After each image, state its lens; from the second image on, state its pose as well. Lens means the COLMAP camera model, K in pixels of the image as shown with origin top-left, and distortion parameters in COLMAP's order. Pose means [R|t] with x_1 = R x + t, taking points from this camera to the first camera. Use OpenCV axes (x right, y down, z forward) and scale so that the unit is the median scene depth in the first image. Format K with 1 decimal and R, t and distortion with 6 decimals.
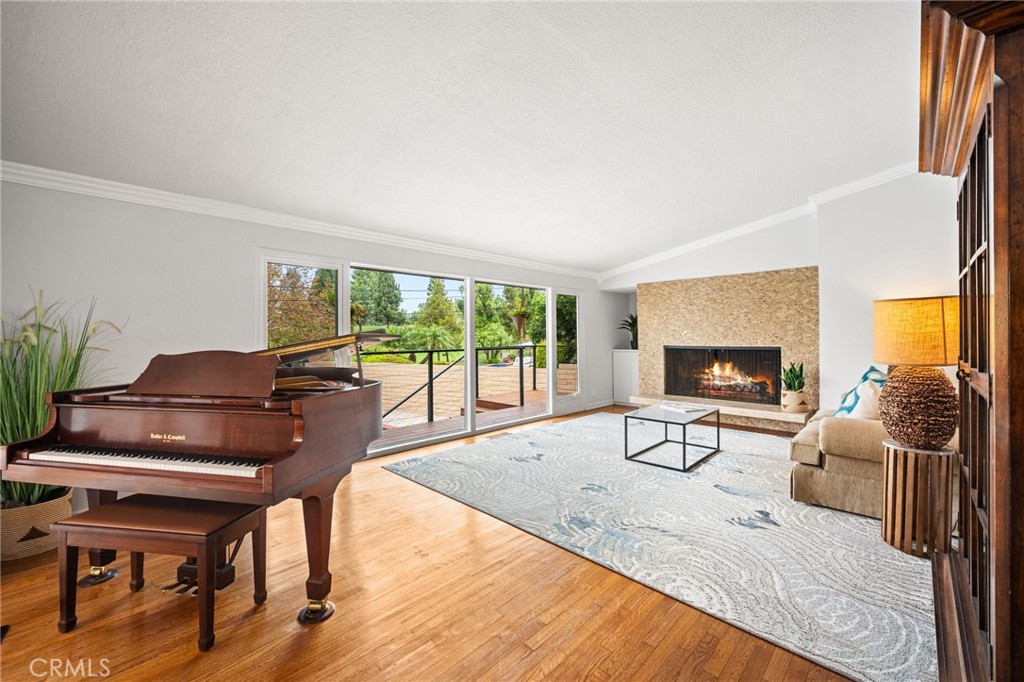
lens RADIAL K [[411.7, 0, 512.0], [0, 411.7, 341.0], [0, 0, 1]] dist [-0.000320, 0.012742]
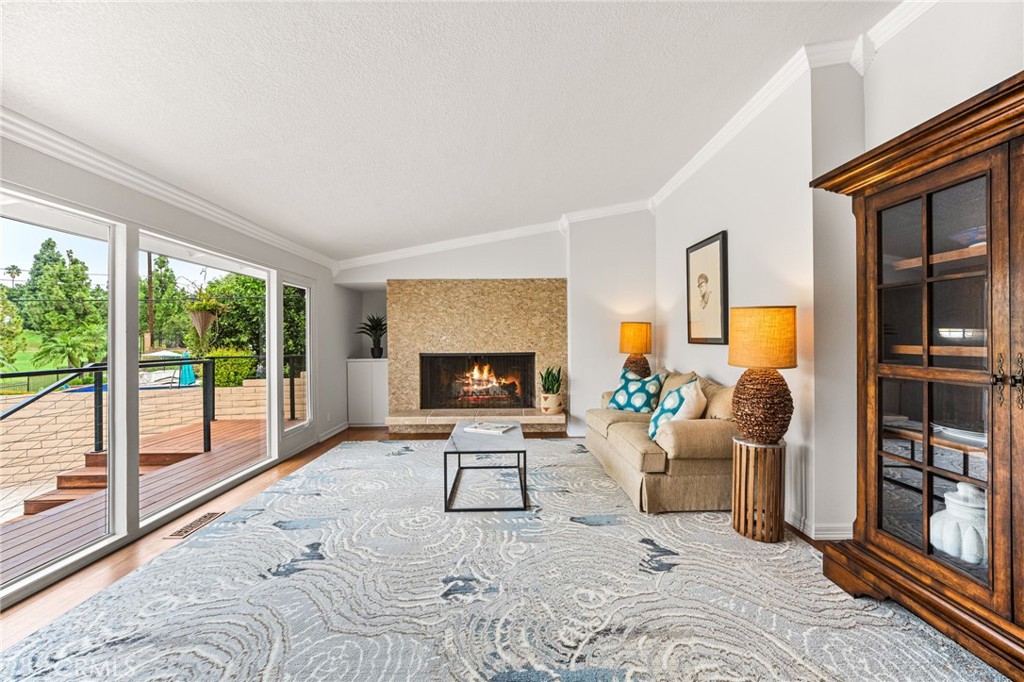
lens RADIAL K [[397.1, 0, 512.0], [0, 397.1, 341.0], [0, 0, 1]] dist [-0.024922, 0.011502]
pose [[0.706423, -0.000379, 0.707790, -0.125259], [0.011473, 0.999875, -0.010915, -0.004515], [-0.707697, 0.015831, 0.706338, 0.391886]]
